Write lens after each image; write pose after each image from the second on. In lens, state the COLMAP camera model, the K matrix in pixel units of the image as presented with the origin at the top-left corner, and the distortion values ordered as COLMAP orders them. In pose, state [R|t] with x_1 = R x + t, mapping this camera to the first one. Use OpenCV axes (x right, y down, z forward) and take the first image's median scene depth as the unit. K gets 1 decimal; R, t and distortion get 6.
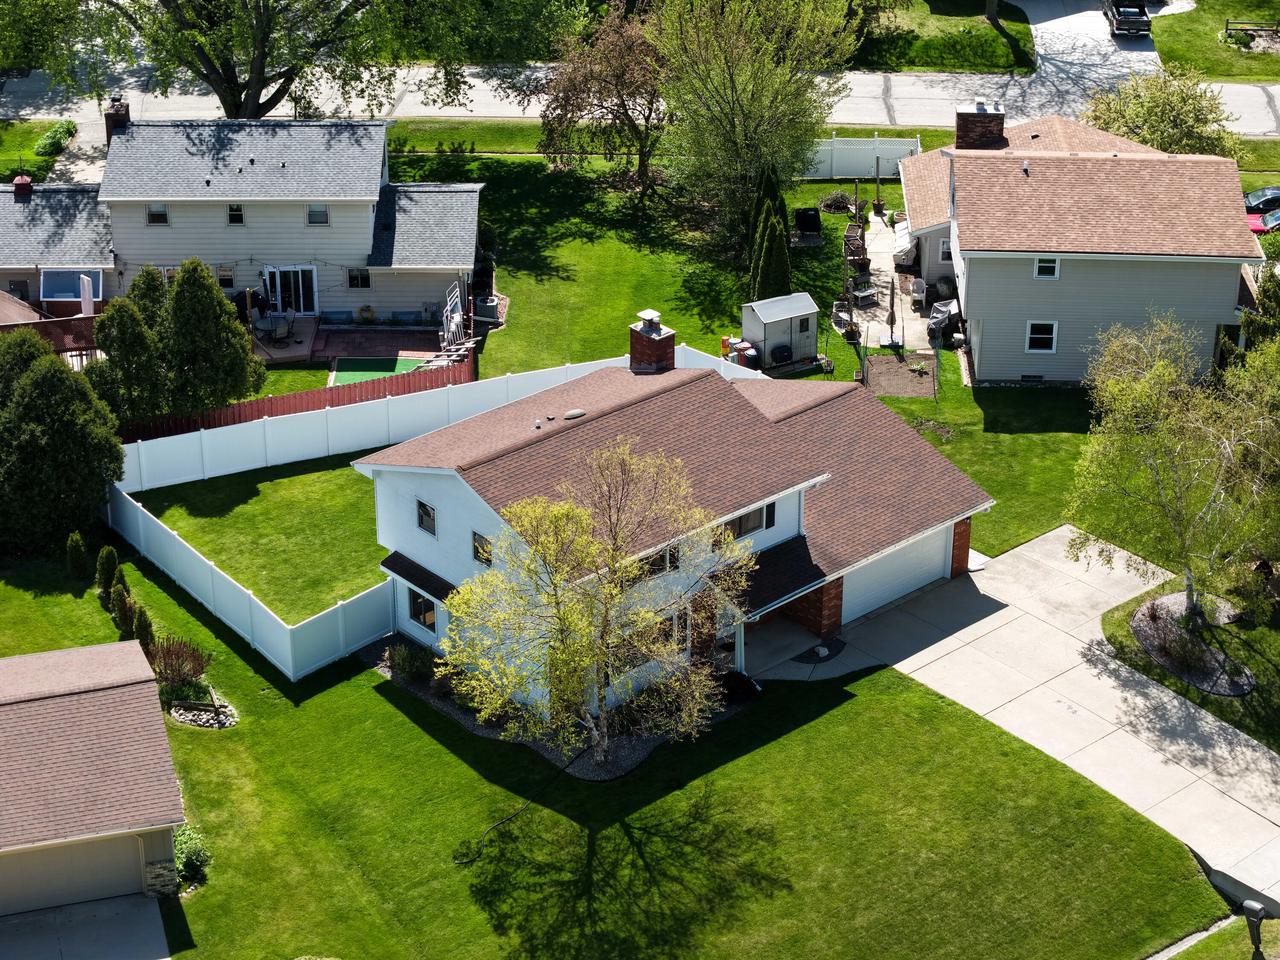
lens RADIAL K [[2722.7, 0, 640.0], [0, 2722.7, 480.0], [0, 0, 1]] dist [-0.474808, 5.927992]
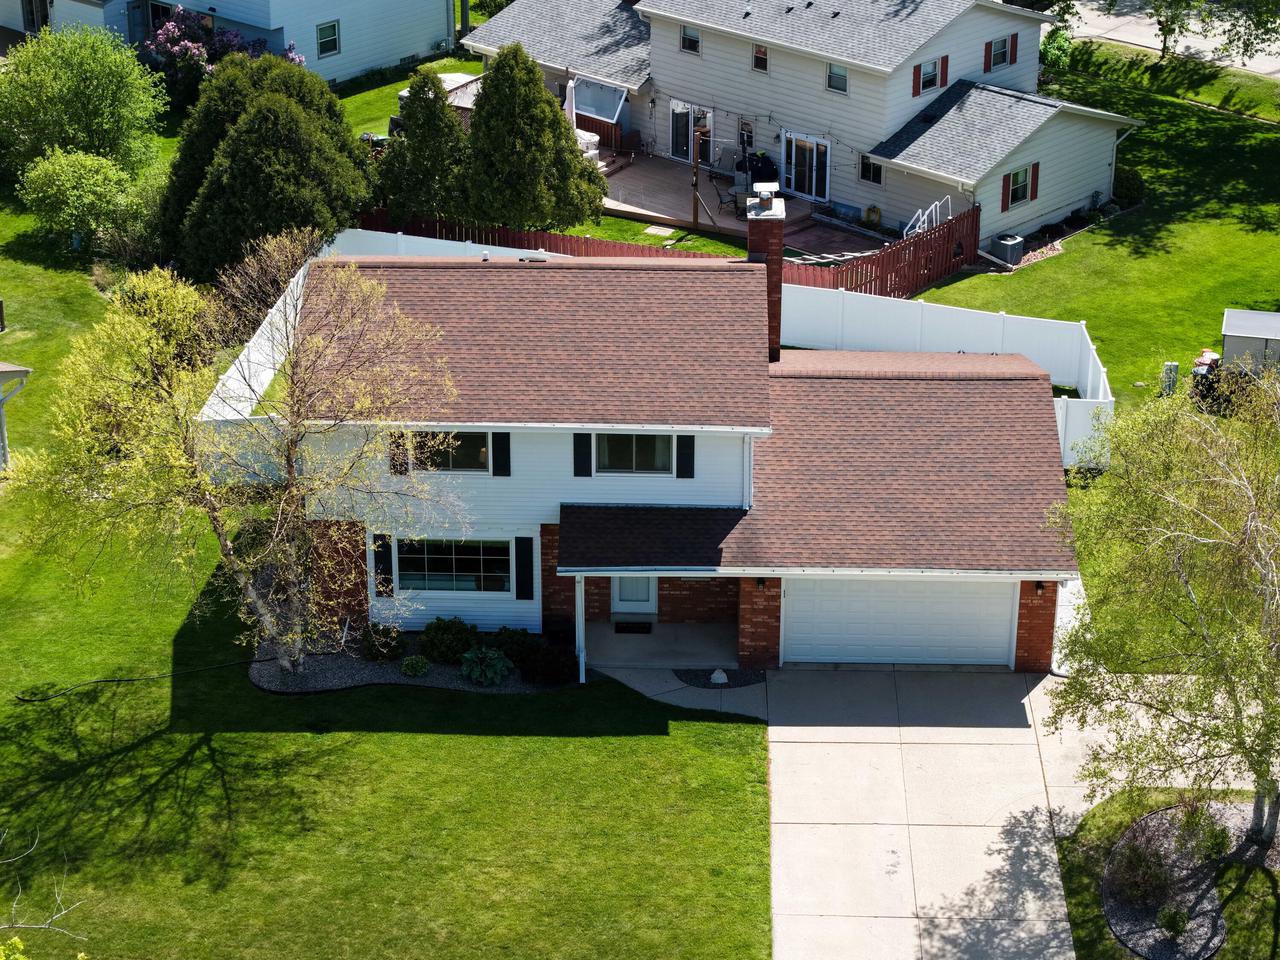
lens RADIAL K [[2722.7, 0, 640.0], [0, 2722.7, 480.0], [0, 0, 1]] dist [-0.474808, 5.927992]
pose [[0.725851, 0.288757, -0.624308, 0.490116], [-0.315259, 0.946334, 0.071166, -0.029254], [0.611353, 0.145163, 0.777930, 0.447579]]
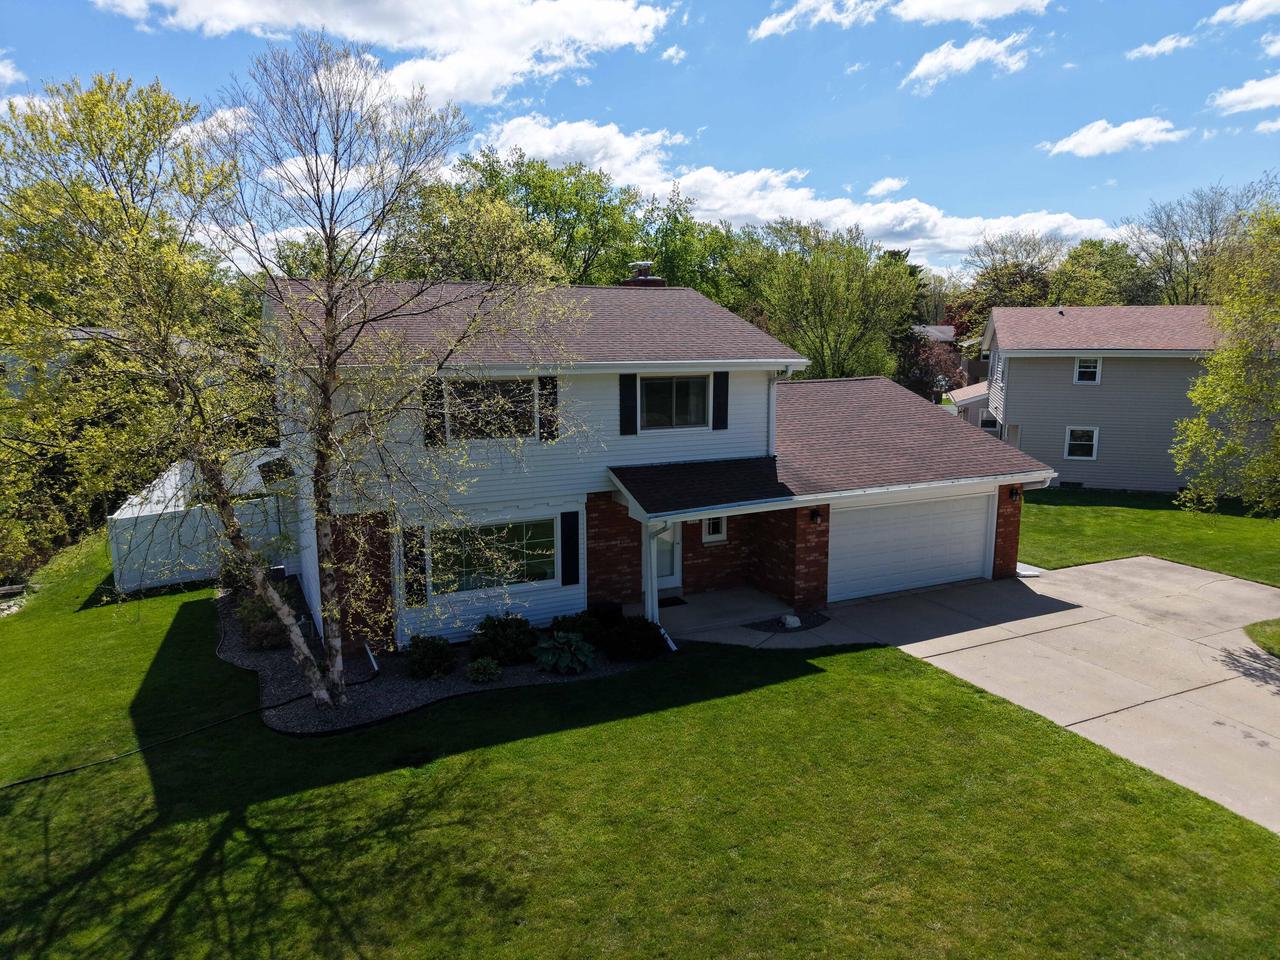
lens RADIAL K [[860.1, 0, 638.2], [0, 860.1, 471.2], [0, 0, 1]] dist [0.011619, -0.004335]
pose [[0.962094, 0.036974, -0.270200, 0.089902], [-0.120126, 0.946929, -0.298153, 0.099602], [0.244836, 0.319309, 0.915476, 0.803318]]
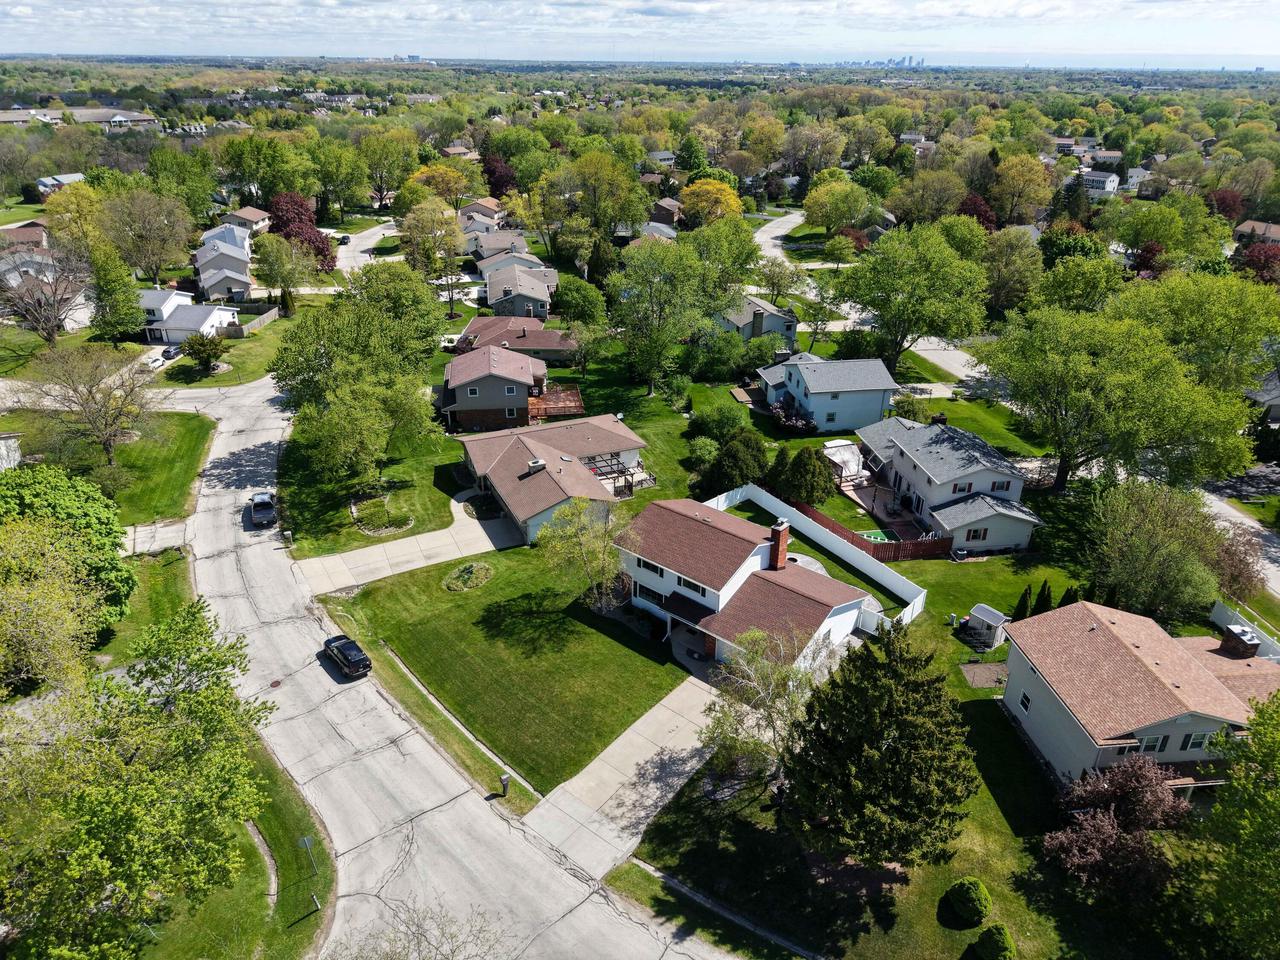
lens RADIAL K [[860.1, 0, 638.2], [0, 860.1, 471.2], [0, 0, 1]] dist [0.011619, -0.004335]
pose [[0.136210, 0.430303, -0.892349, 0.685050], [-0.467380, 0.822113, 0.325092, -0.301210], [0.873500, 0.372785, 0.313096, 0.677092]]
